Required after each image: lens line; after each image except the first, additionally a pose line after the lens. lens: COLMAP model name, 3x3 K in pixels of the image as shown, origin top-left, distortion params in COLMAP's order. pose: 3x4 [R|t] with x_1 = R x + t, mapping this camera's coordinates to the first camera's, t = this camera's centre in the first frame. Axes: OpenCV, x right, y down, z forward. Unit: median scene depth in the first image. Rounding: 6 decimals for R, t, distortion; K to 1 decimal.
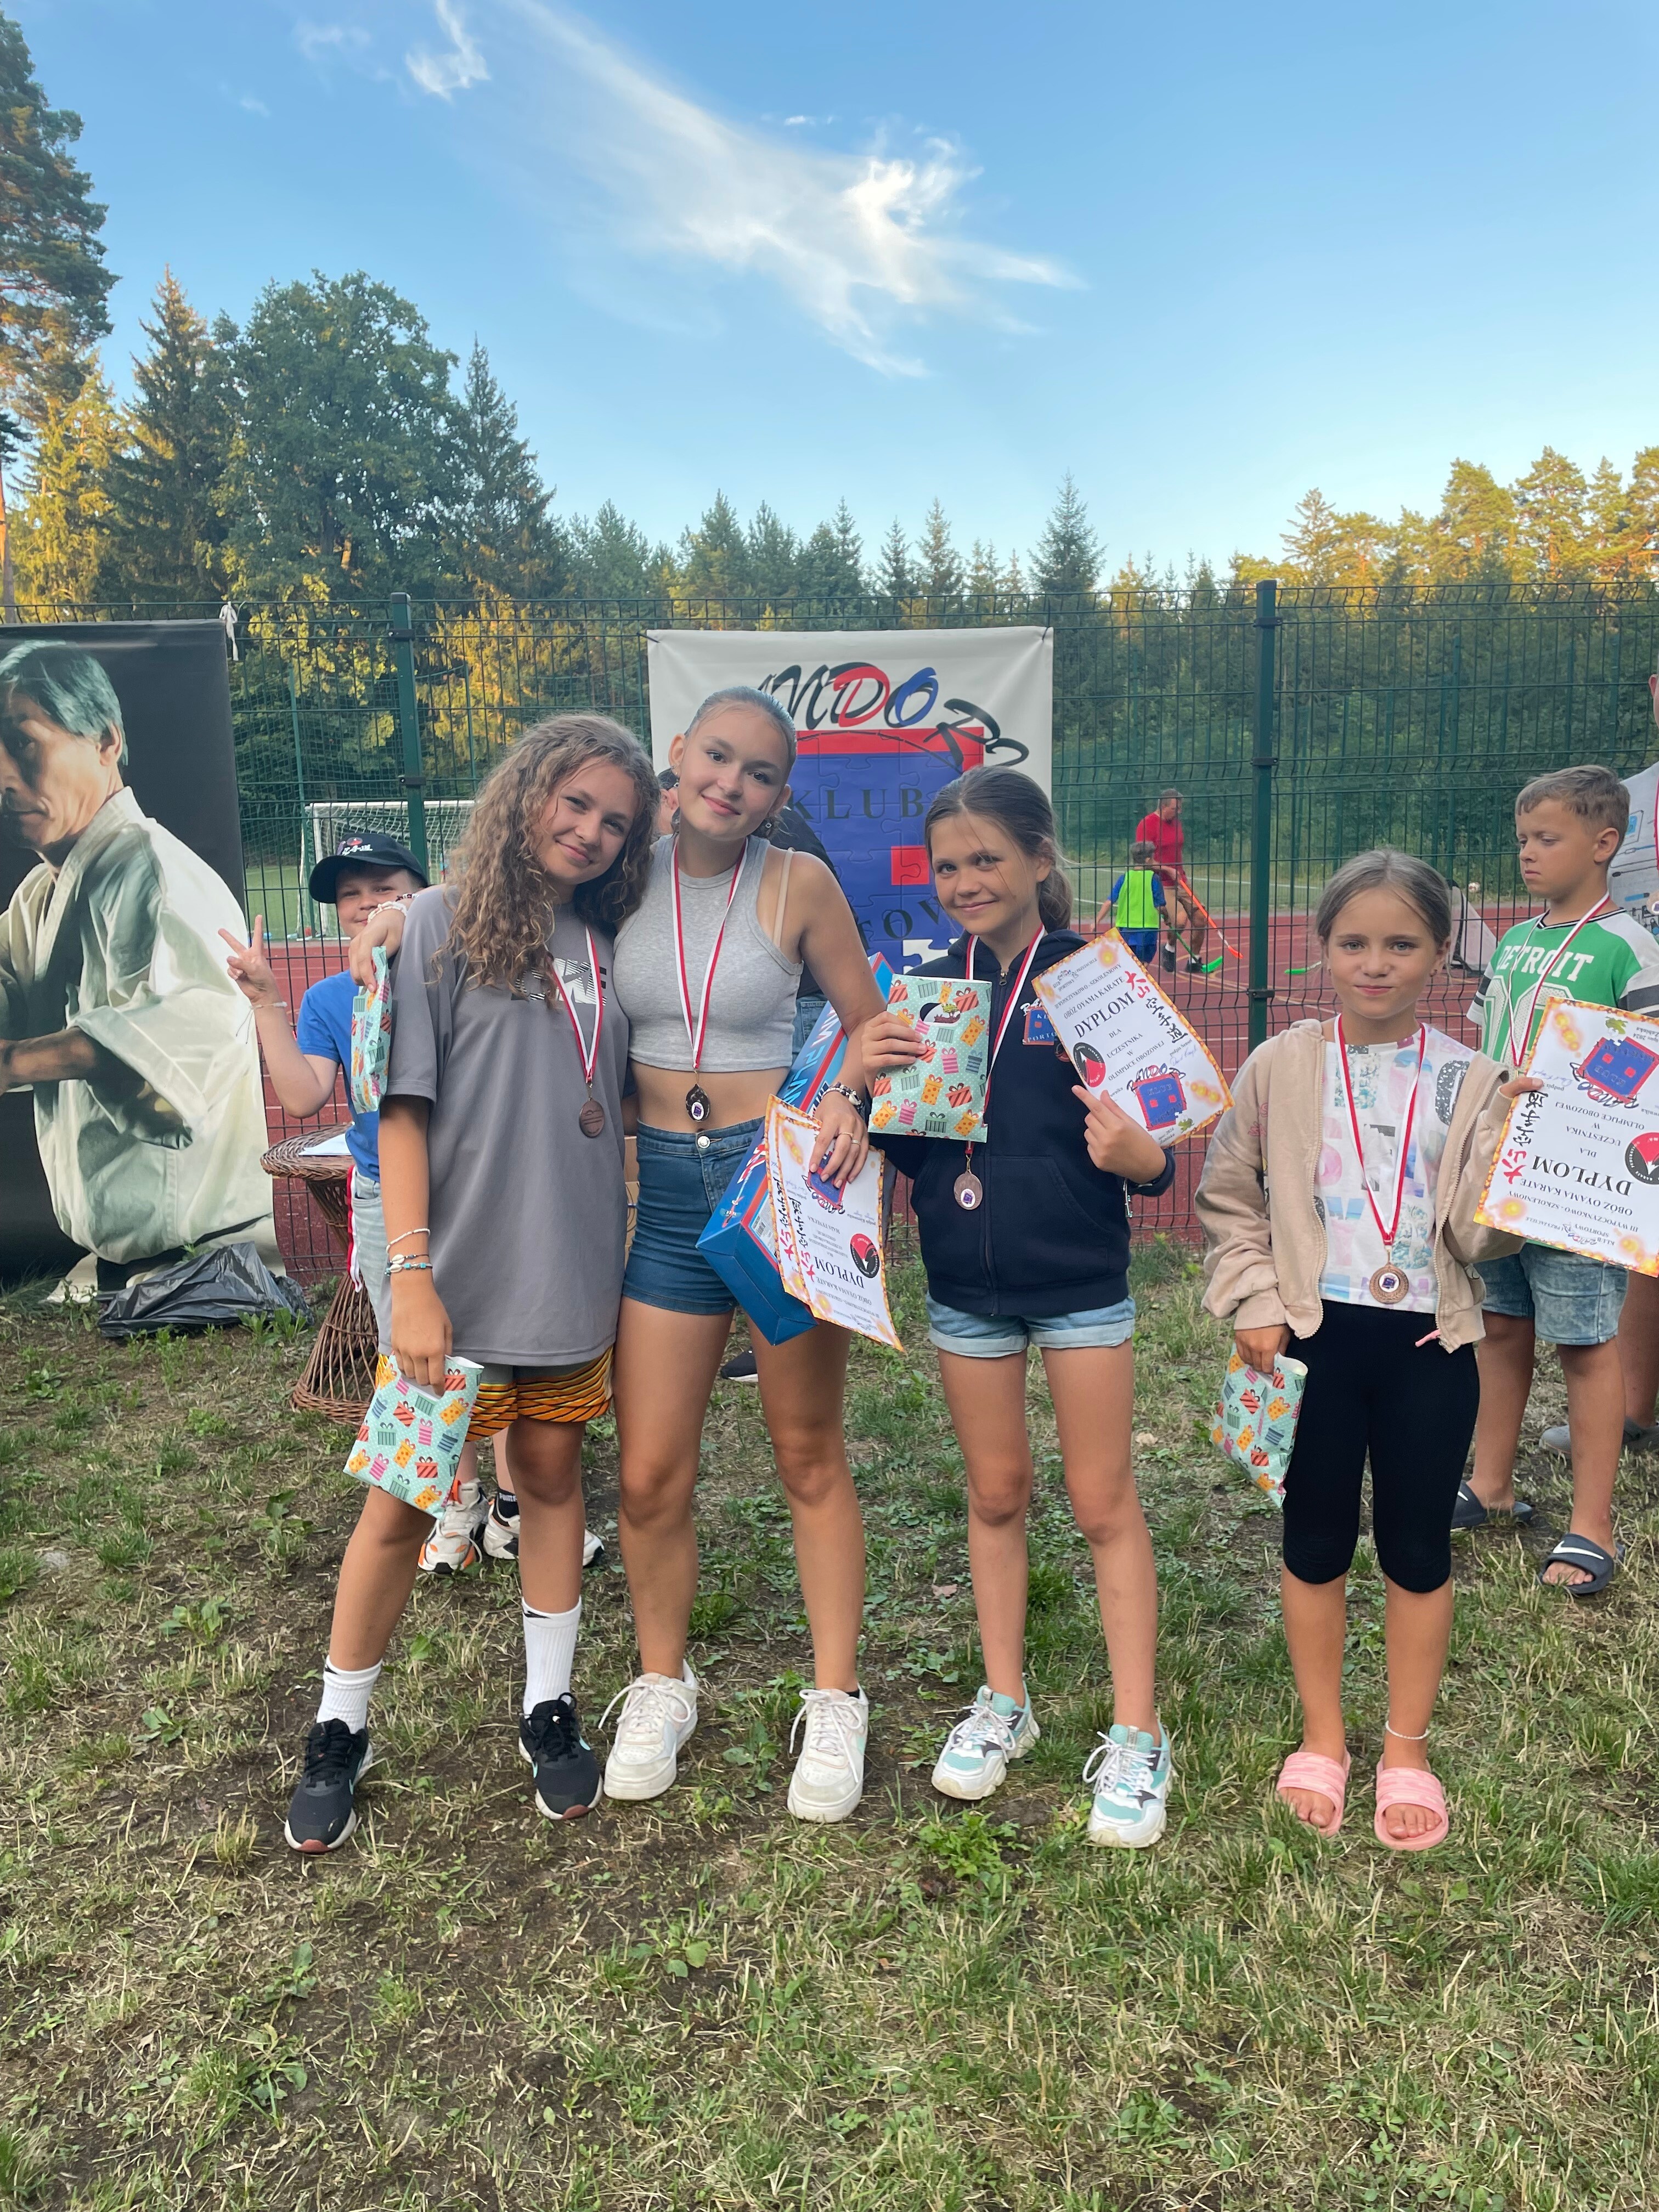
lens RADIAL K [[1660.5, 0, 852.1], [0, 1660.5, 1116.0], [0, 0, 1]] dist [0.063891, -0.085586]
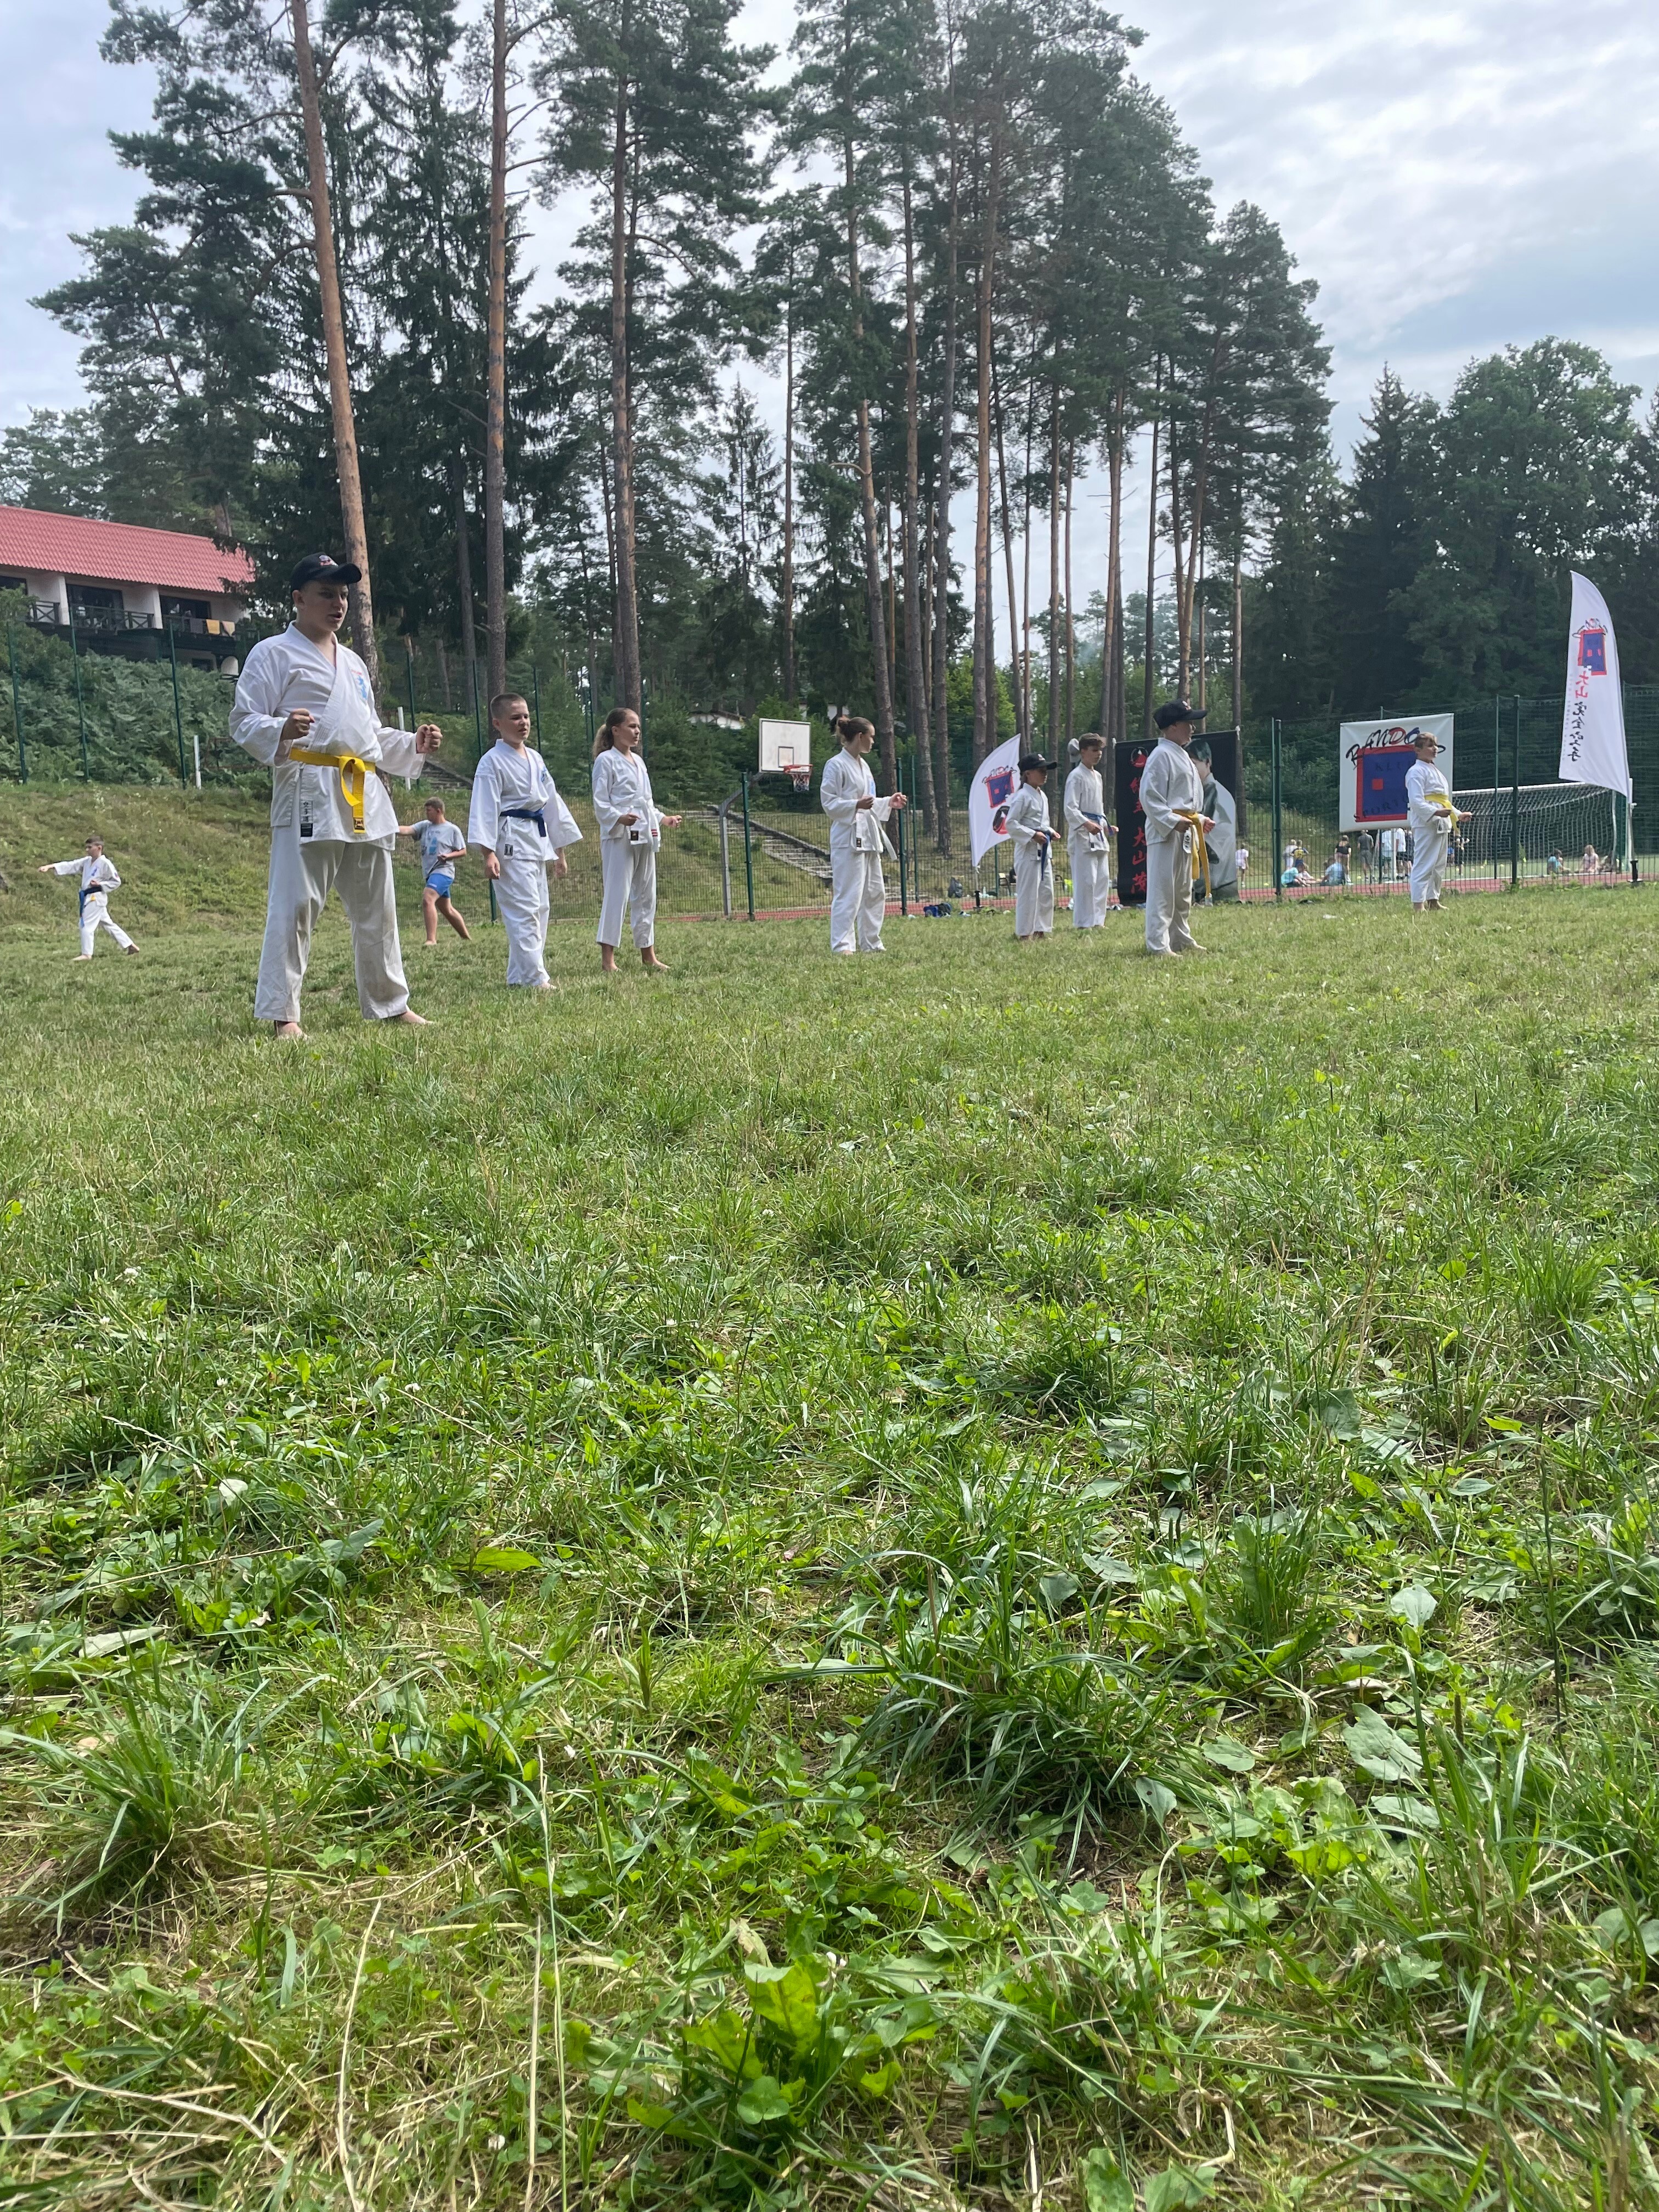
lens RADIAL K [[1660.5, 0, 852.1], [0, 1660.5, 1116.0], [0, 0, 1]] dist [0.063891, -0.085586]
pose [[0.777037, 0.074148, -0.625072, 0.082525], [-0.079456, 0.996649, 0.019452, 0.034716], [0.624419, 0.034551, 0.780325, -0.149042]]
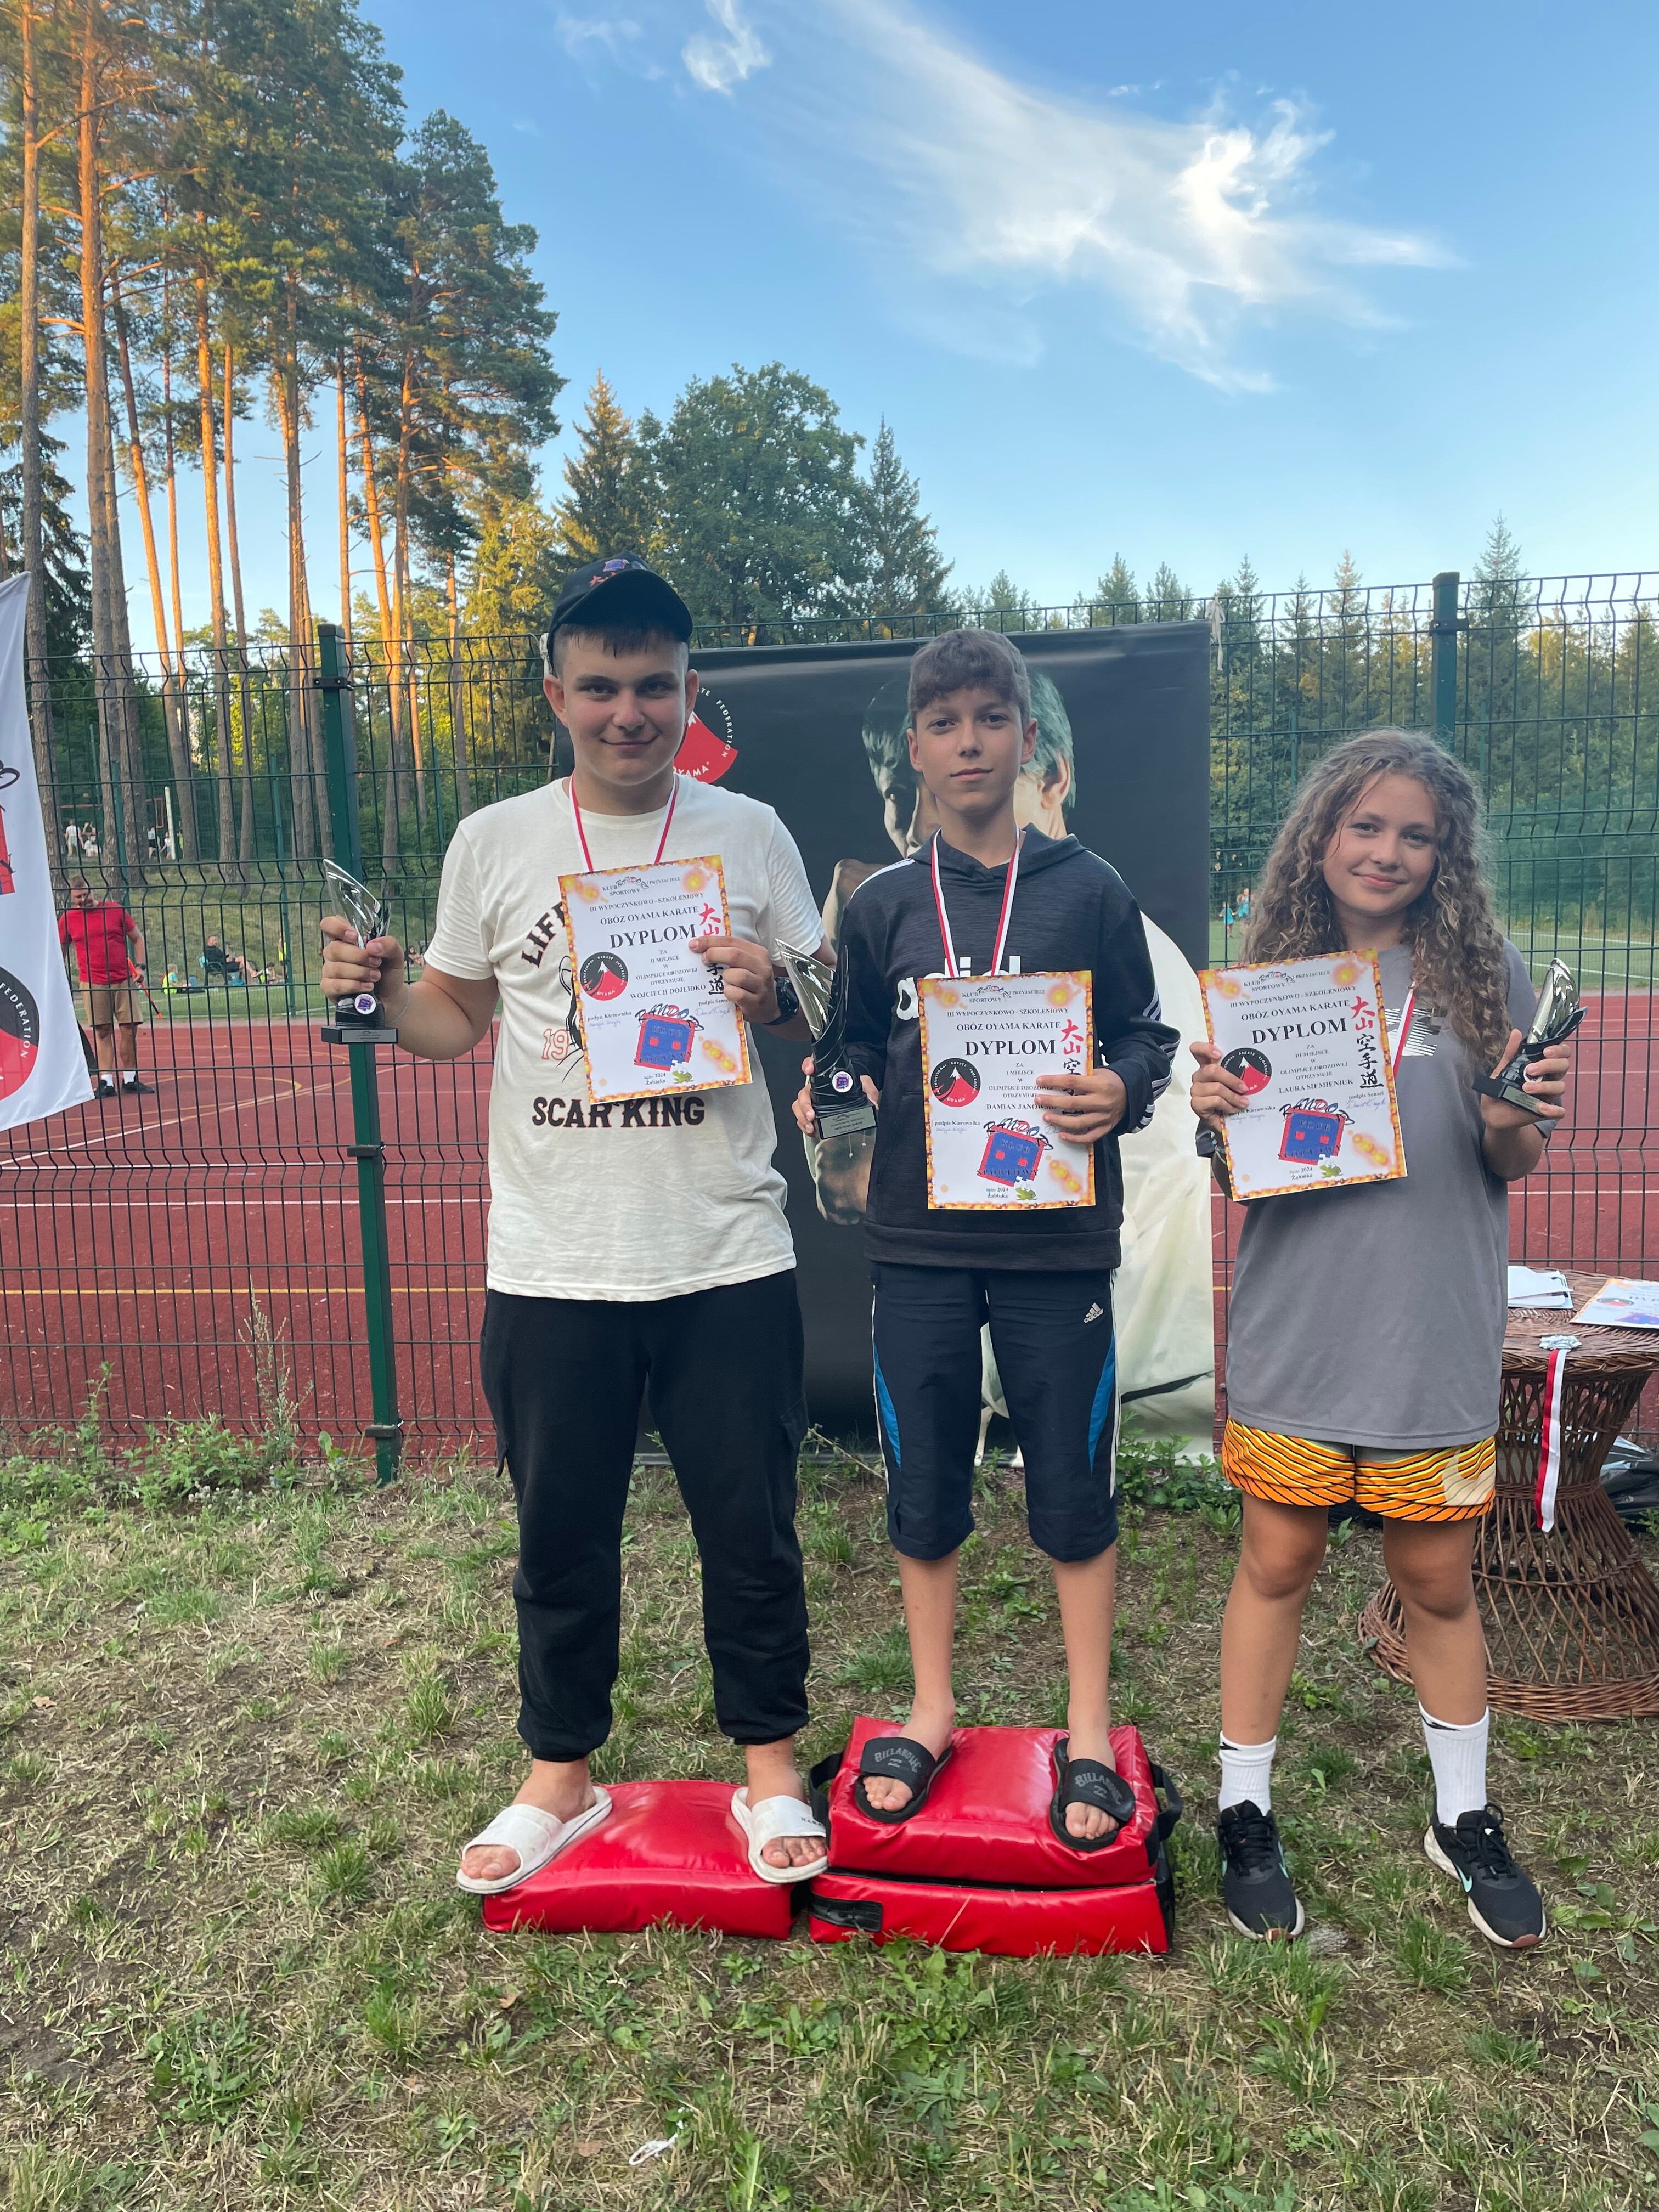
lens RADIAL K [[1655.4, 0, 837.2], [0, 1655.4, 1145.8], [0, 0, 1]] dist [0.080163, -0.111000]
pose [[0.976333, 0.027657, -0.214499, -0.020480], [-0.032466, 0.999294, -0.018925, -0.001579], [0.213824, 0.025441, 0.976541, 0.011220]]
